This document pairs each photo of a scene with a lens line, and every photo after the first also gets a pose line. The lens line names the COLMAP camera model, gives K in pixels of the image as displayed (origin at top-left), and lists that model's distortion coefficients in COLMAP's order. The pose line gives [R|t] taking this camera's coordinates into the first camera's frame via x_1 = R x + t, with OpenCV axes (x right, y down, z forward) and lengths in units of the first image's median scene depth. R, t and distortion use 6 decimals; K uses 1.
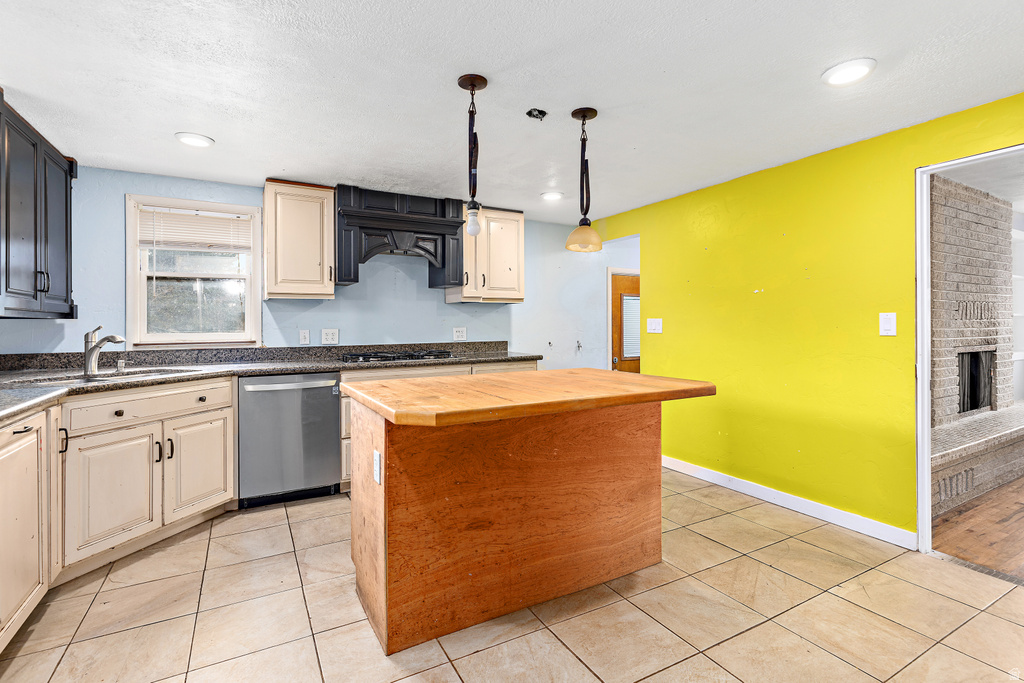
lens RADIAL K [[489.2, 0, 513.5], [0, 489.2, 322.0], [0, 0, 1]] dist [-0.011454, -0.000069]
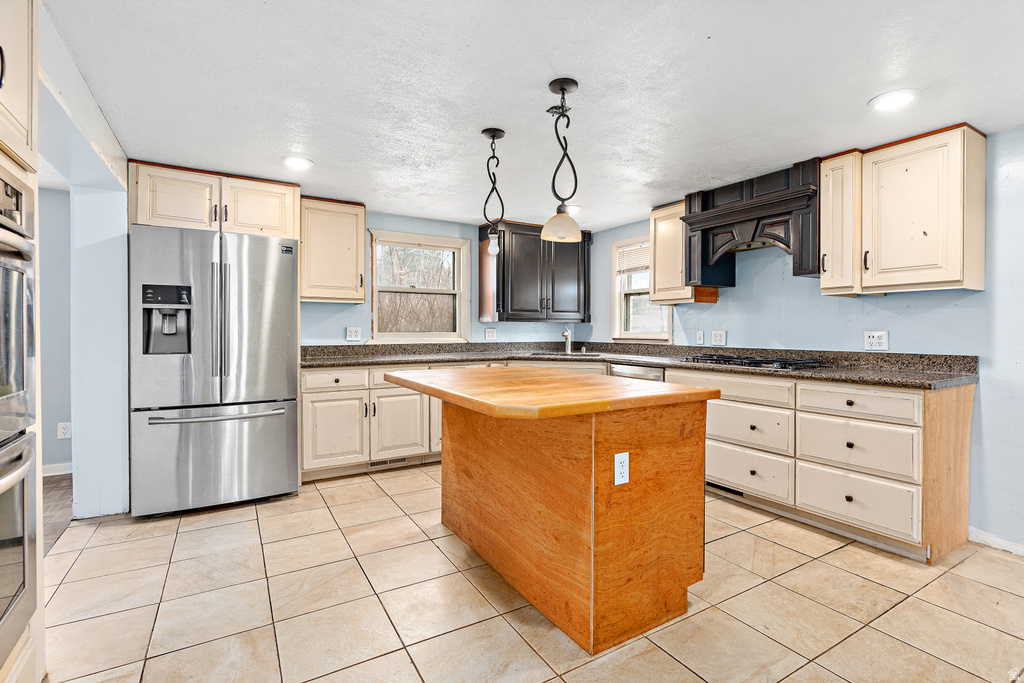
lens RADIAL K [[475.6, 0, 512.6], [0, 475.6, 331.1], [0, 0, 1]] dist [-0.001628, -0.000054]
pose [[0.033675, 0.011961, -0.999361, 0.650444], [0.002530, 0.999924, 0.012053, 0.002377], [0.999430, -0.002934, 0.033642, 0.561974]]
